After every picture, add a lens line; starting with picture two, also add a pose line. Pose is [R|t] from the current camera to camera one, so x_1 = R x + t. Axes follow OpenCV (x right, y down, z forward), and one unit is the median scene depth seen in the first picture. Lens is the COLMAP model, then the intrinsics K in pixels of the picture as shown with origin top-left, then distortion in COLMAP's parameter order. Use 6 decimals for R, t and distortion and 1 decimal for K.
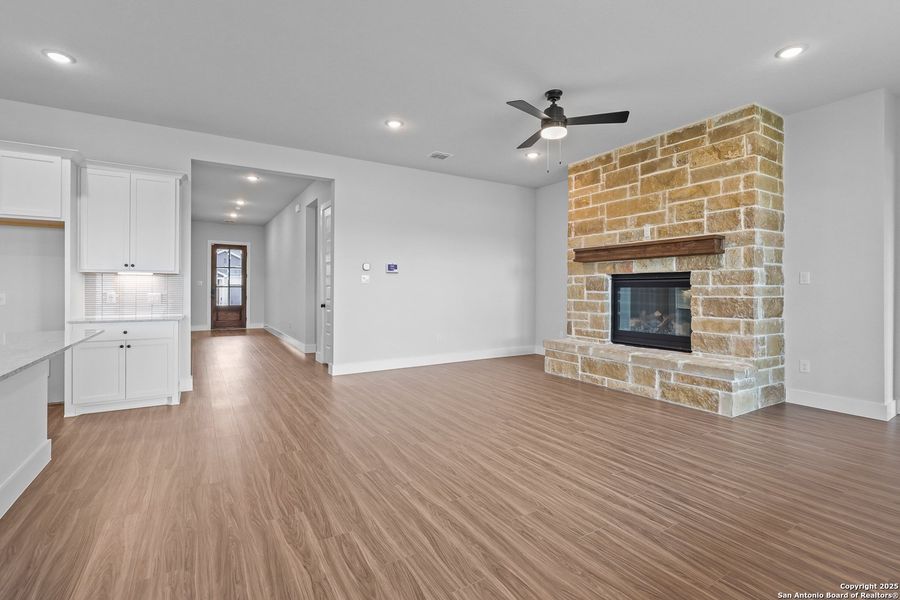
lens RADIAL K [[415.4, 0, 449.3], [0, 415.4, 296.1], [0, 0, 1]] dist [-0.001519, 0.000107]
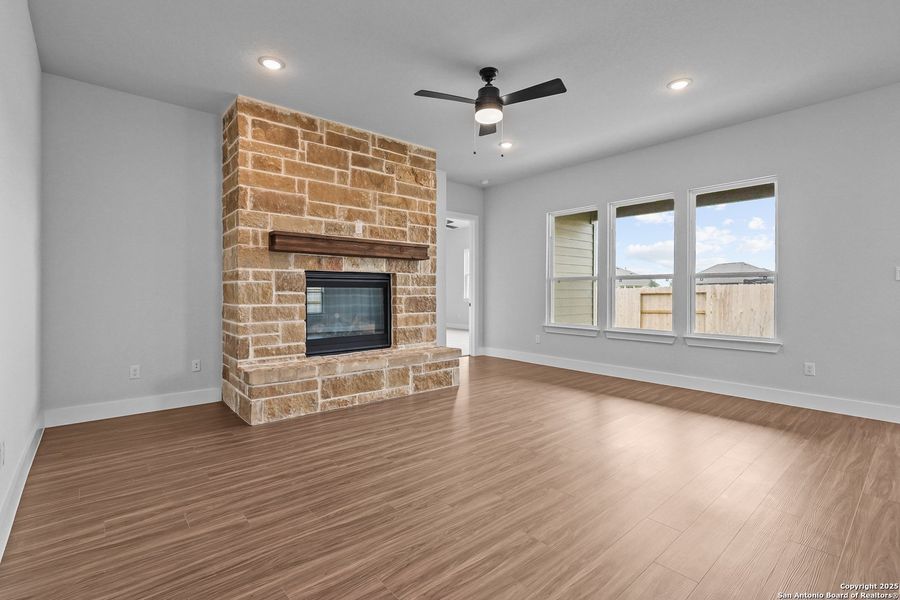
lens RADIAL K [[415.4, 0, 449.3], [0, 415.4, 296.1], [0, 0, 1]] dist [-0.001519, 0.000107]
pose [[-0.164102, -0.016517, 0.986305, -0.501344], [0.013848, 0.999723, 0.019045, -0.017104], [-0.986346, 0.016784, -0.163828, 0.983544]]
